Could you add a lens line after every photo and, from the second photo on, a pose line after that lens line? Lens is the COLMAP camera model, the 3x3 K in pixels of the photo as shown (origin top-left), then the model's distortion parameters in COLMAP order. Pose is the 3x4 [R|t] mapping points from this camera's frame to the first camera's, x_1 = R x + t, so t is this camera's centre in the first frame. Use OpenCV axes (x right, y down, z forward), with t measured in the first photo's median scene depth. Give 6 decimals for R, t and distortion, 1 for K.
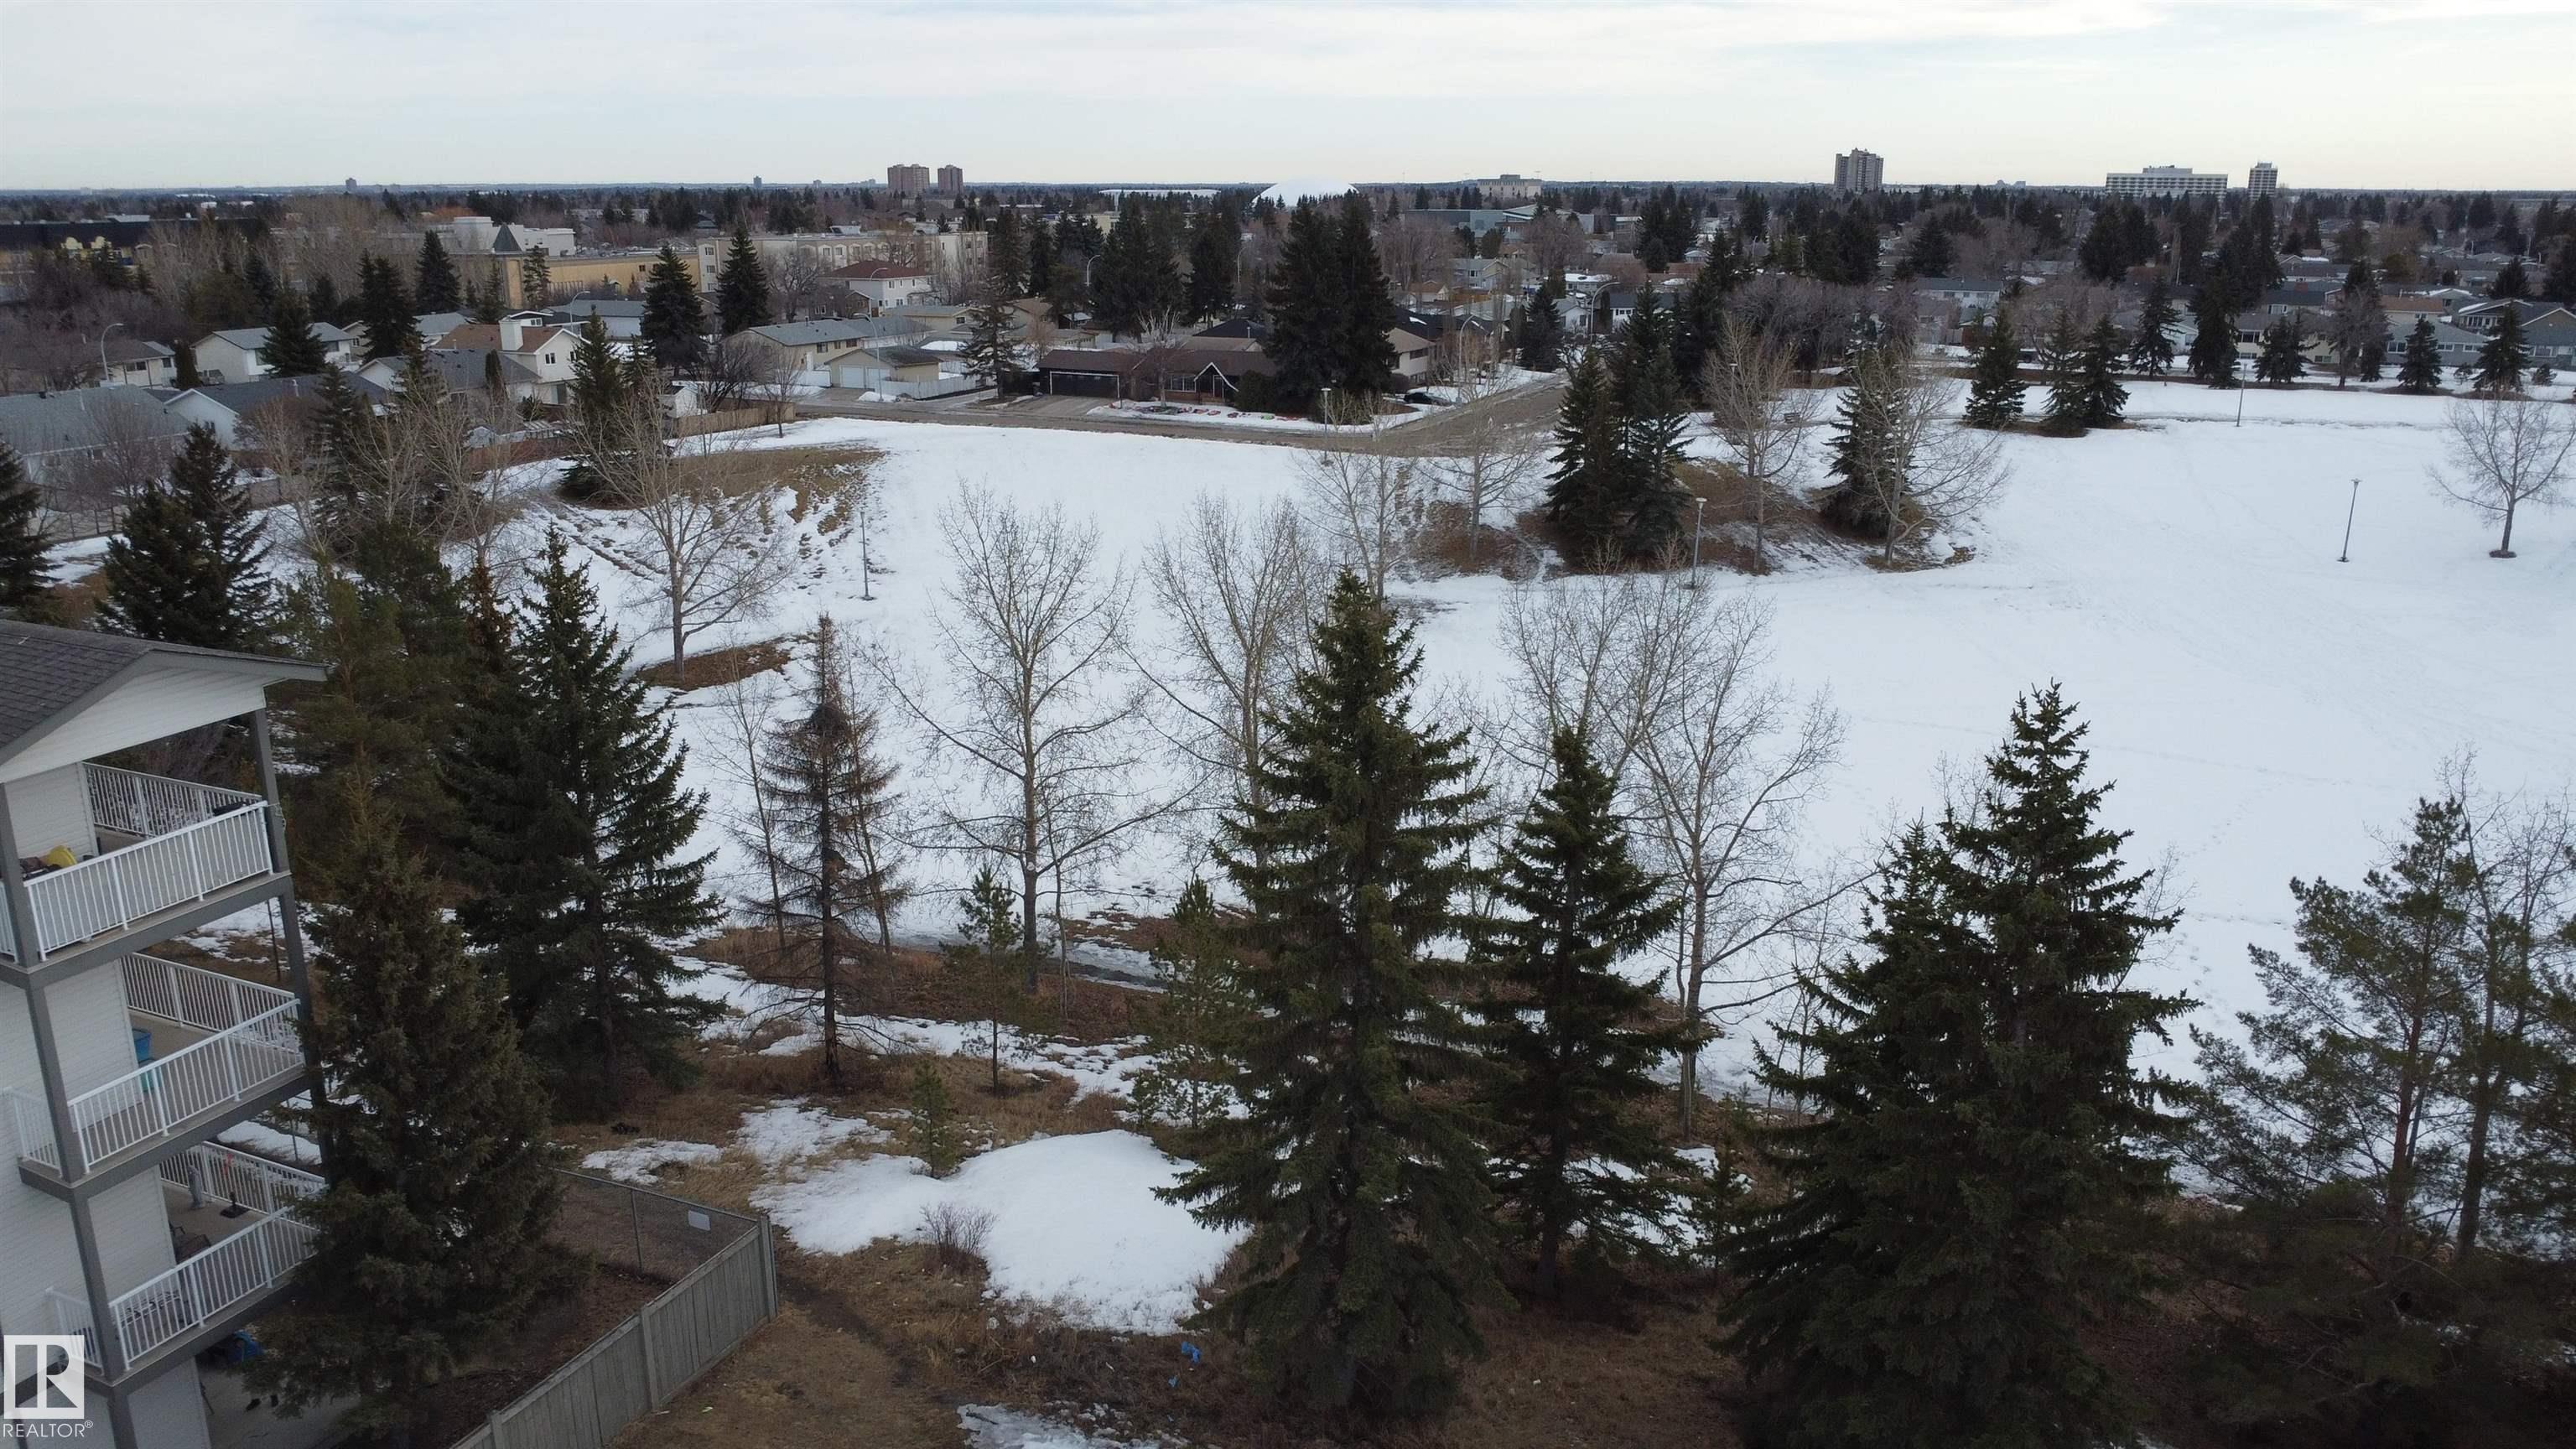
lens RADIAL K [[1855.4, 0, 1268.3], [0, 1855.4, 715.1], [0, 0, 1]] dist [-0.022184, -0.015165]
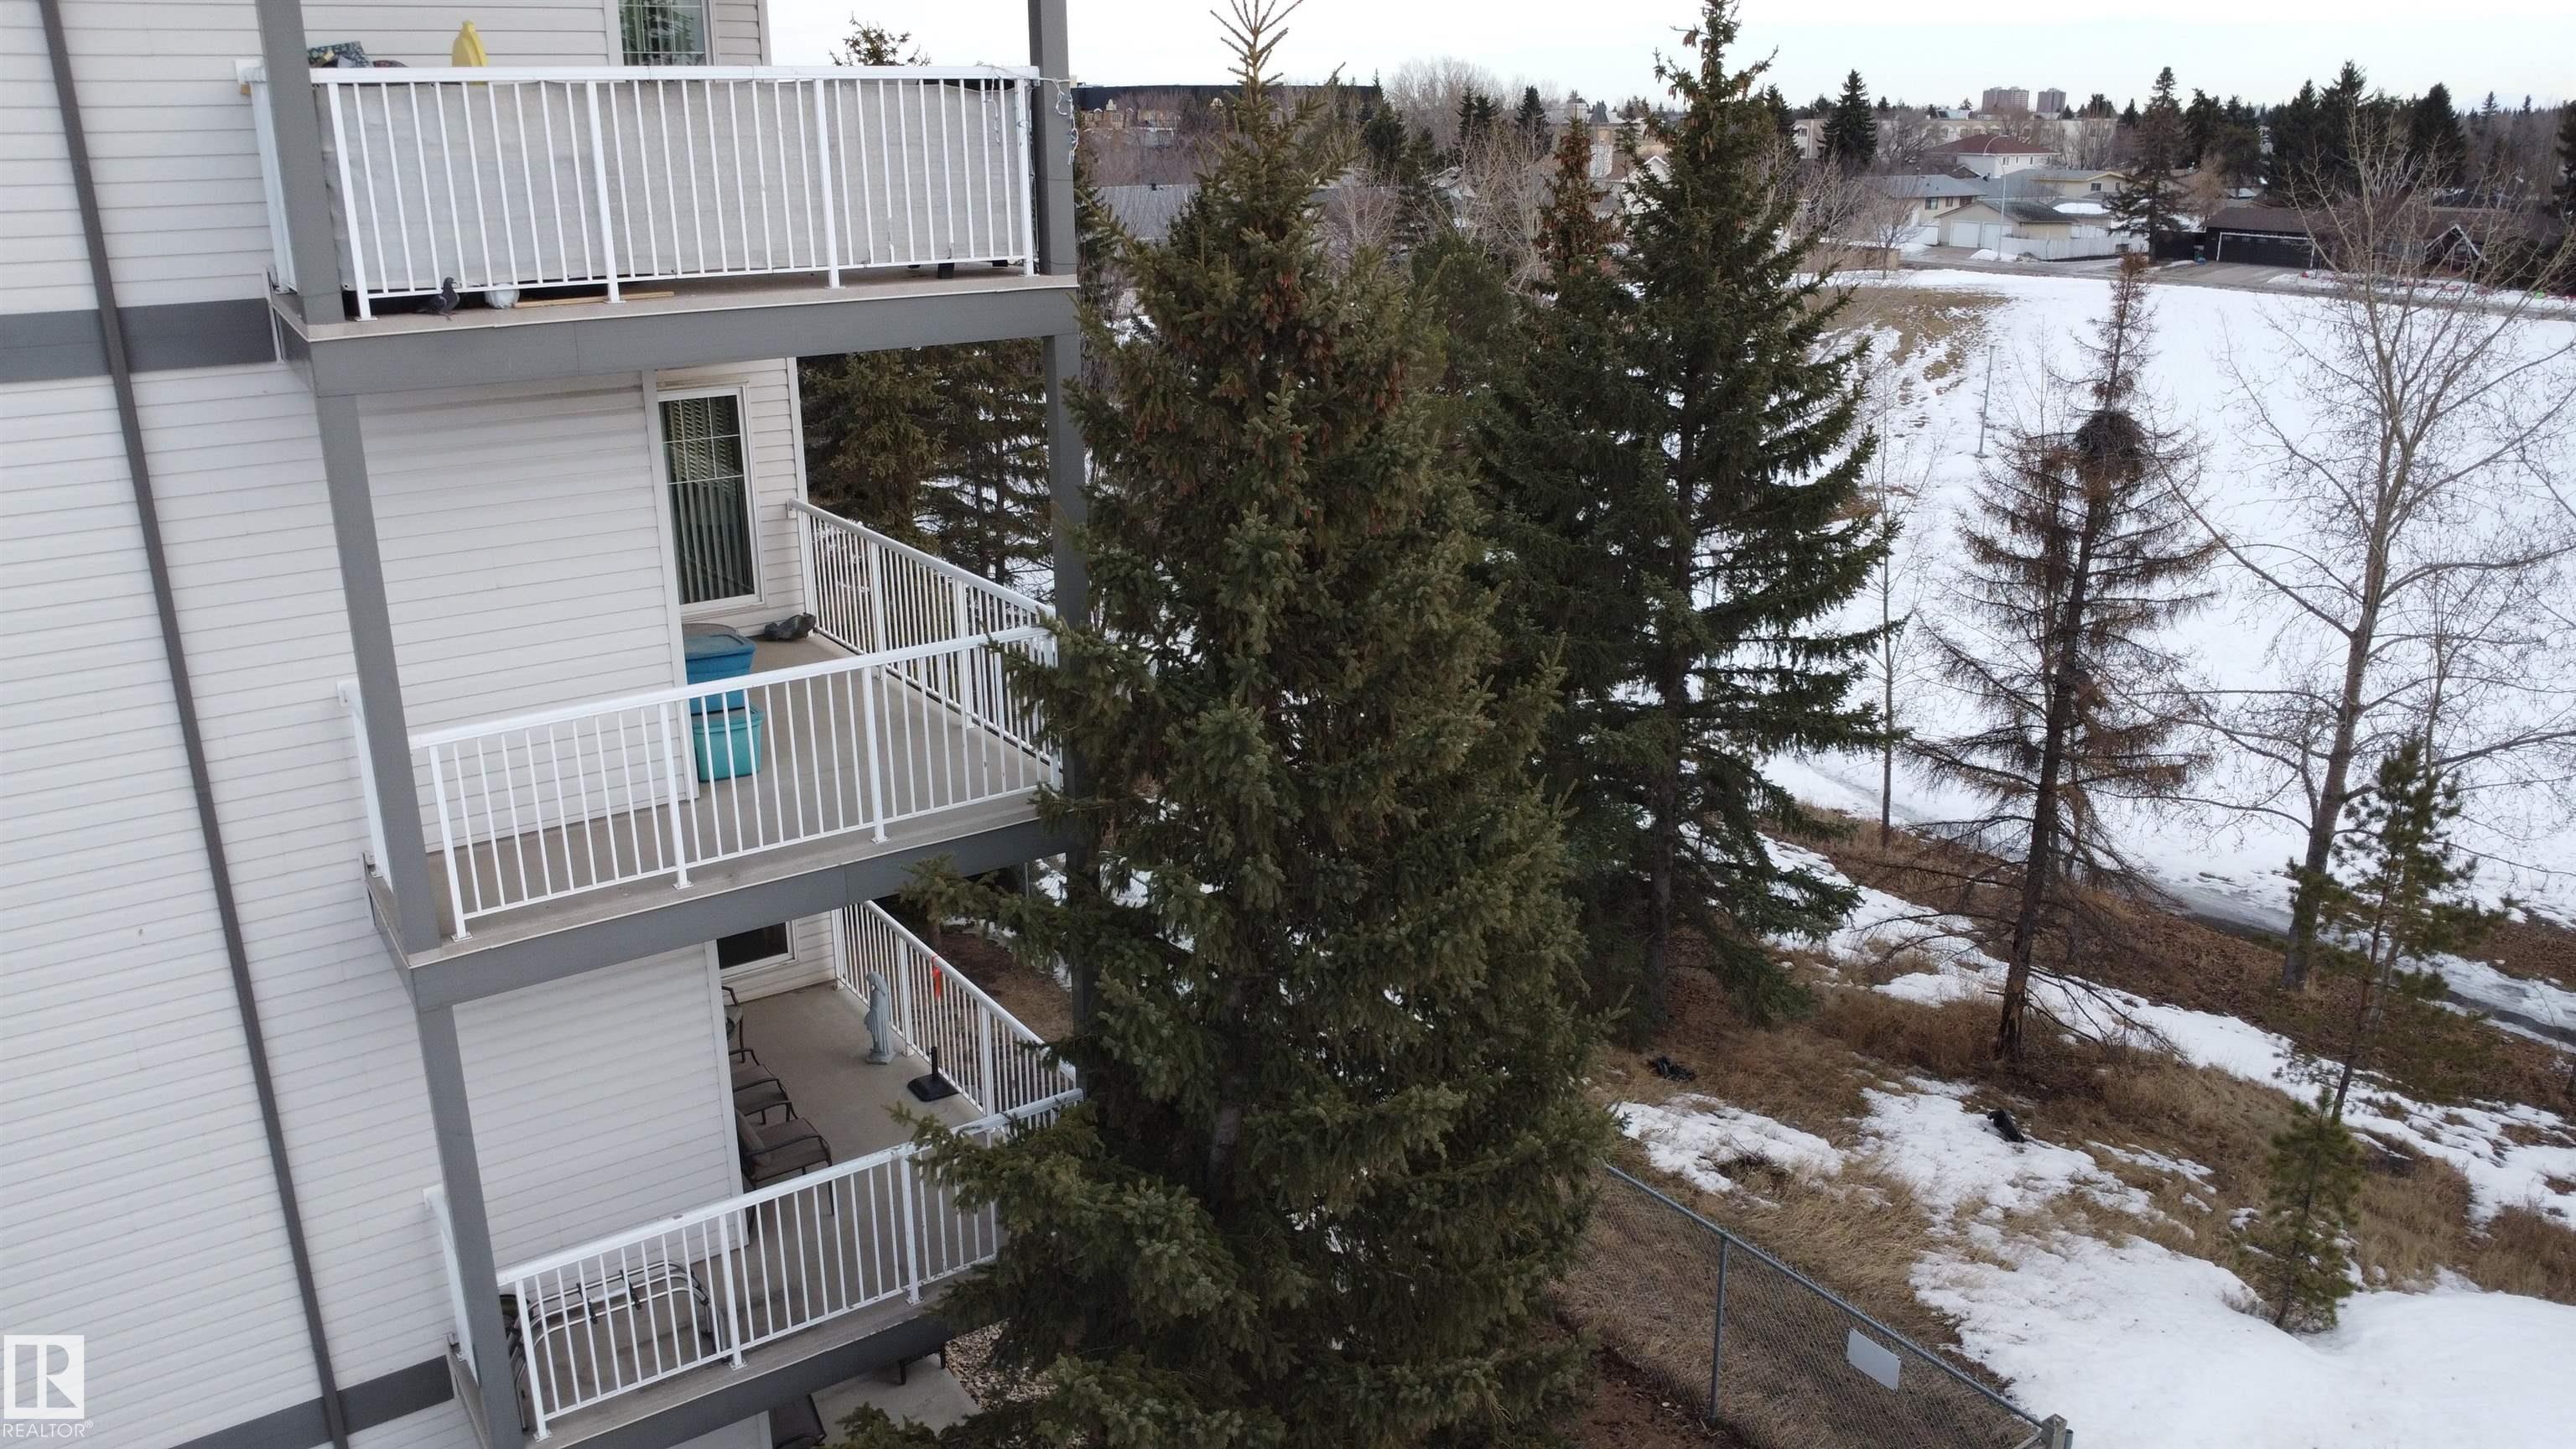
lens RADIAL K [[1855.4, 0, 1296.2], [0, 1855.4, 718.3], [0, 0, 1]] dist [-0.022184, -0.015165]
pose [[0.861451, 0.155480, -0.483454, -0.077392], [-0.137692, 0.987830, 0.072339, 0.037267], [0.488817, 0.004251, 0.872376, 0.182030]]
